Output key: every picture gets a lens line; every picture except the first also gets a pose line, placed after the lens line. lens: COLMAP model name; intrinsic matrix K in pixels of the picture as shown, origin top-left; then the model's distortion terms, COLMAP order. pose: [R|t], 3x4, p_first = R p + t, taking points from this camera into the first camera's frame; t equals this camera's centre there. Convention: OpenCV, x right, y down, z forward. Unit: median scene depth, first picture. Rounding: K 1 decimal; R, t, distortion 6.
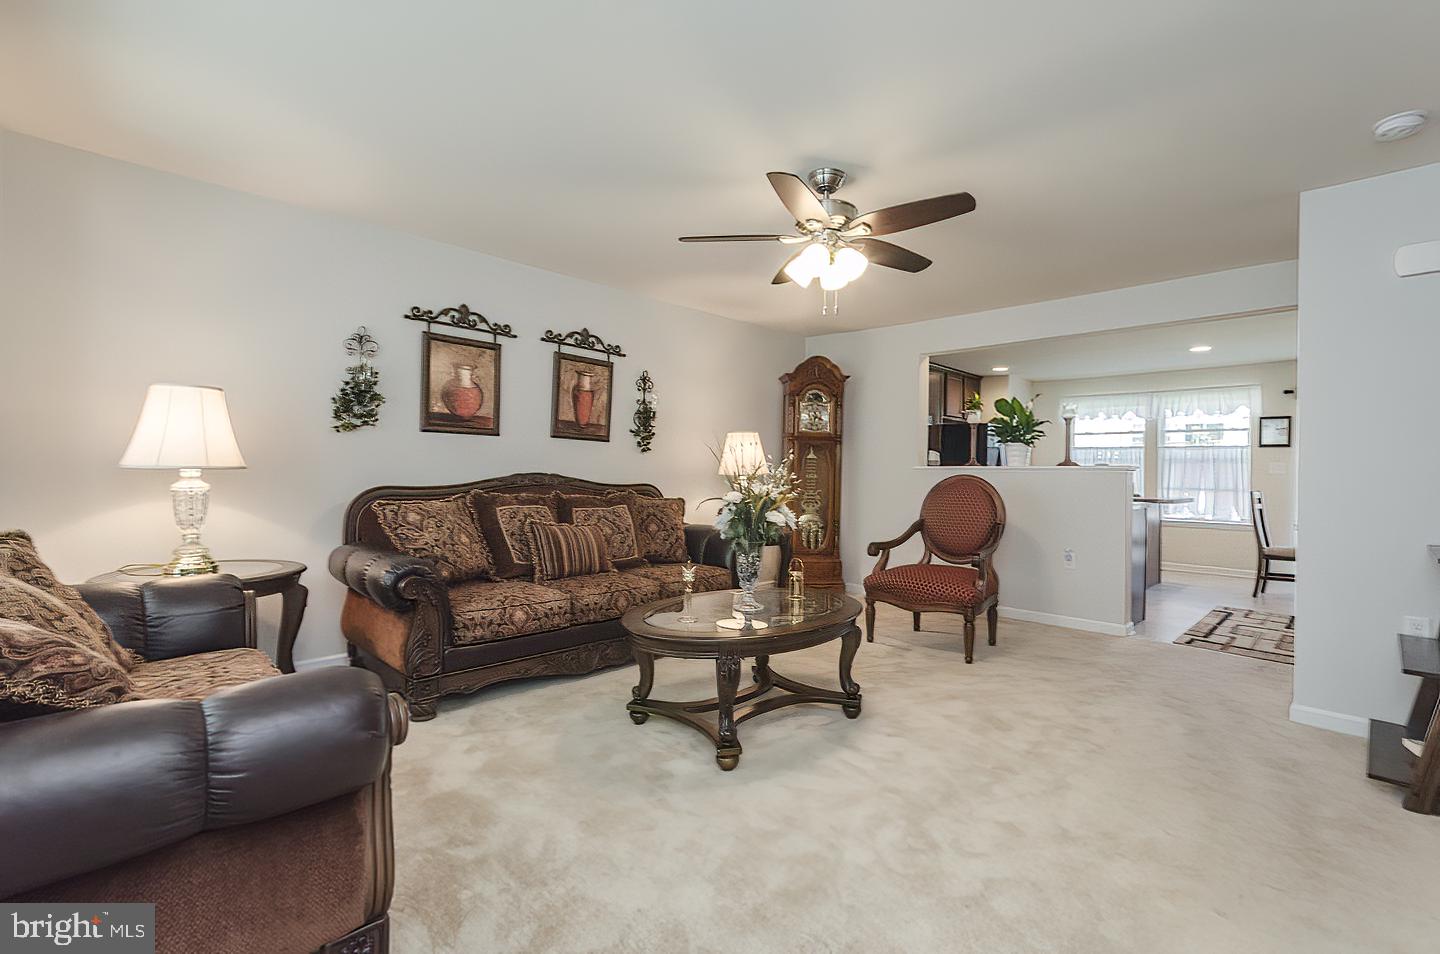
lens RADIAL K [[644.3, 0, 738.3], [0, 644.3, 466.6], [0, 0, 1]] dist [-0.003973, 0.002922]
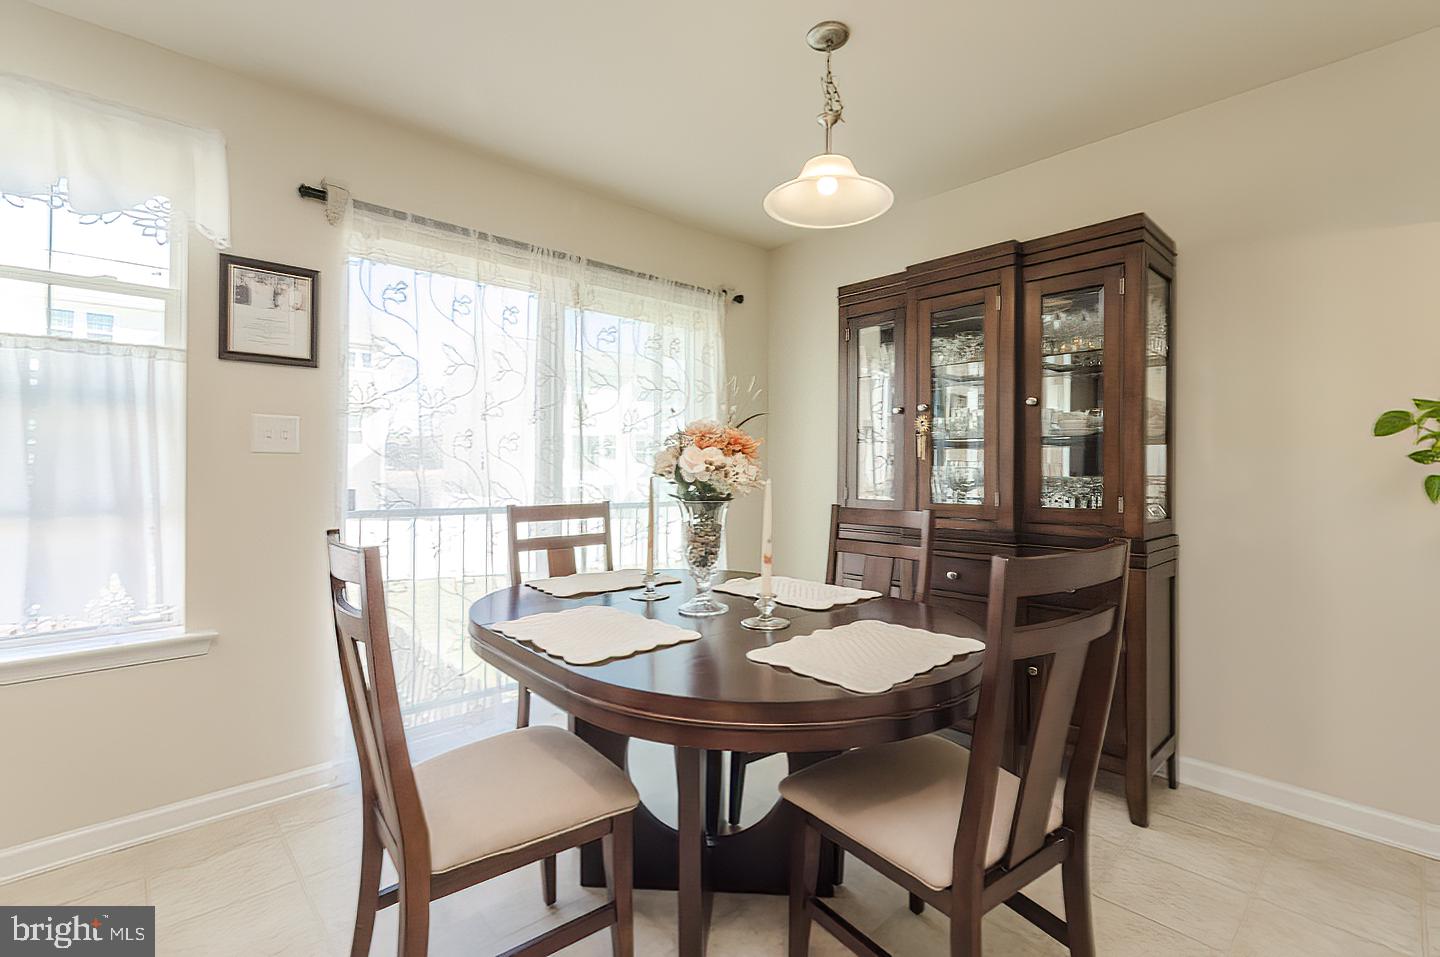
lens RADIAL K [[644.3, 0, 727.7], [0, 644.3, 473.3], [0, 0, 1]] dist [-0.003973, 0.002922]
pose [[0.049447, -0.012652, 0.998697, 0.844970], [-0.016469, 0.999773, 0.013481, 0.021131], [-0.998641, -0.017114, 0.049228, 1.200386]]
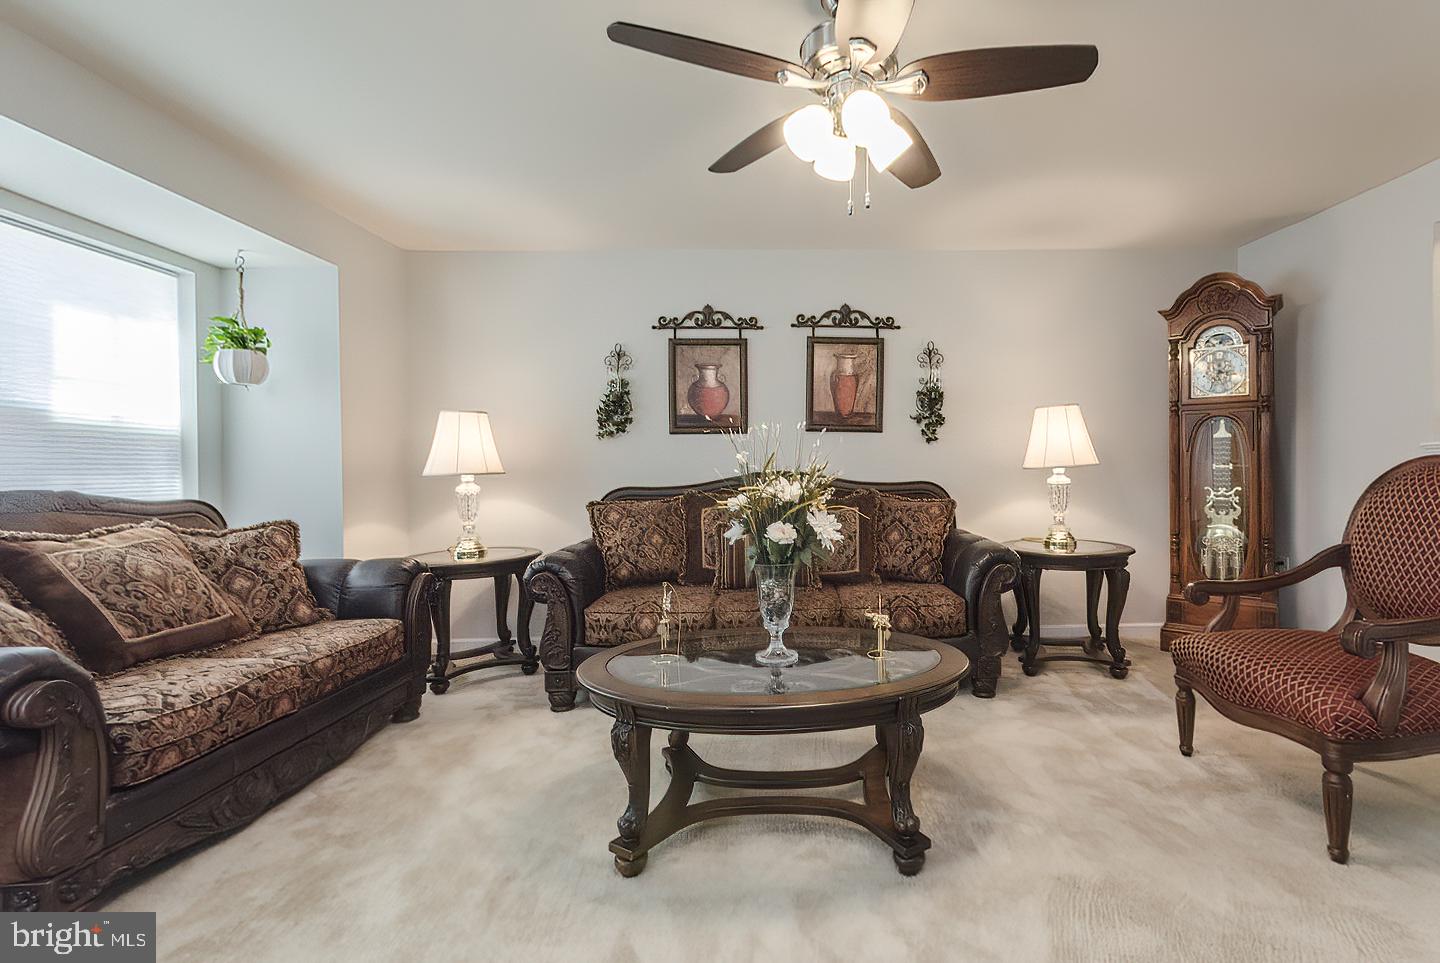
lens RADIAL K [[653.6, 0, 755.3], [0, 653.6, 467.1], [0, 0, 1]] dist [0.005493, 0.000795]
pose [[0.722972, -0.026610, -0.690365, 0.284504], [0.030625, 0.999510, -0.006454, 0.008595], [0.690198, -0.016476, 0.723433, 0.271007]]
